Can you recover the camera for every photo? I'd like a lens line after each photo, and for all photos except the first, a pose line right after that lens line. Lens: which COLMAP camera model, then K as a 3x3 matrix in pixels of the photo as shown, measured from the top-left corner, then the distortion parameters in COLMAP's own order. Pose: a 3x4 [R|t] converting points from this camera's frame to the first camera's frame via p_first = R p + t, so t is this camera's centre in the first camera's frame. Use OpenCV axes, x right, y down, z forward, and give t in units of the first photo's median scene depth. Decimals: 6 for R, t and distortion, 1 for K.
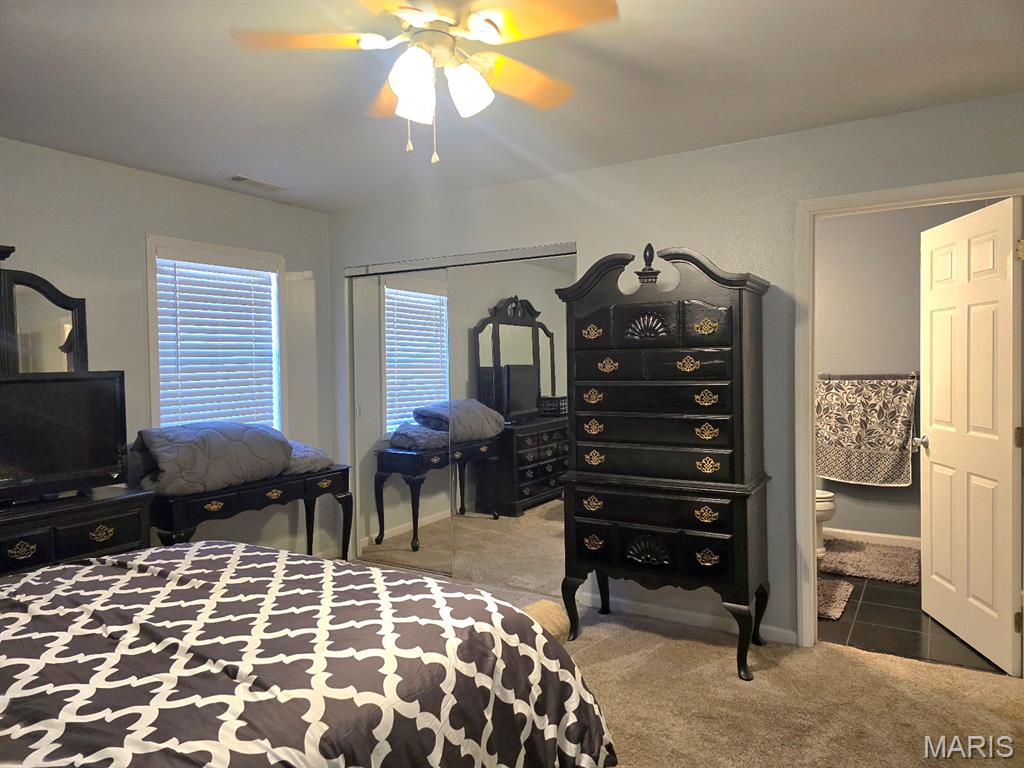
lens RADIAL K [[692.7, 0, 519.3], [0, 692.7, 384.5], [0, 0, 1]] dist [0.075071, -0.067791]
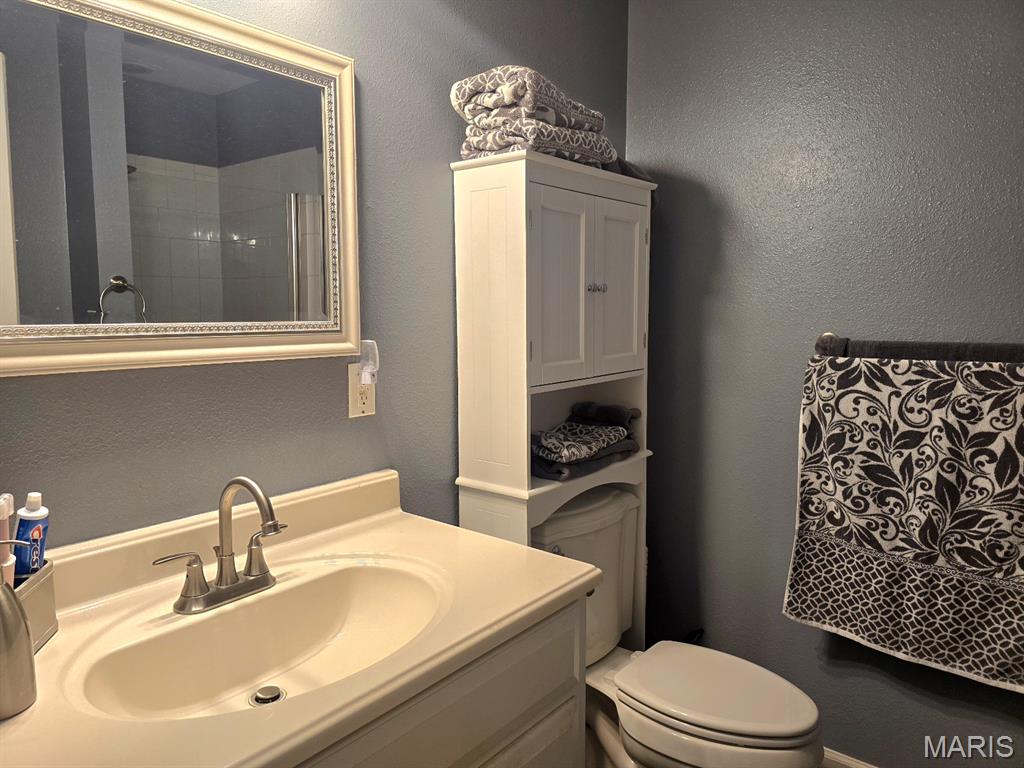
lens RADIAL K [[692.7, 0, 506.1], [0, 692.7, 381.6], [0, 0, 1]] dist [0.075071, -0.067791]
pose [[0.988866, 0.027677, -0.146211, 0.330376], [-0.015131, 0.996160, 0.086233, -0.020295], [0.148036, -0.083060, 0.985488, 0.644522]]
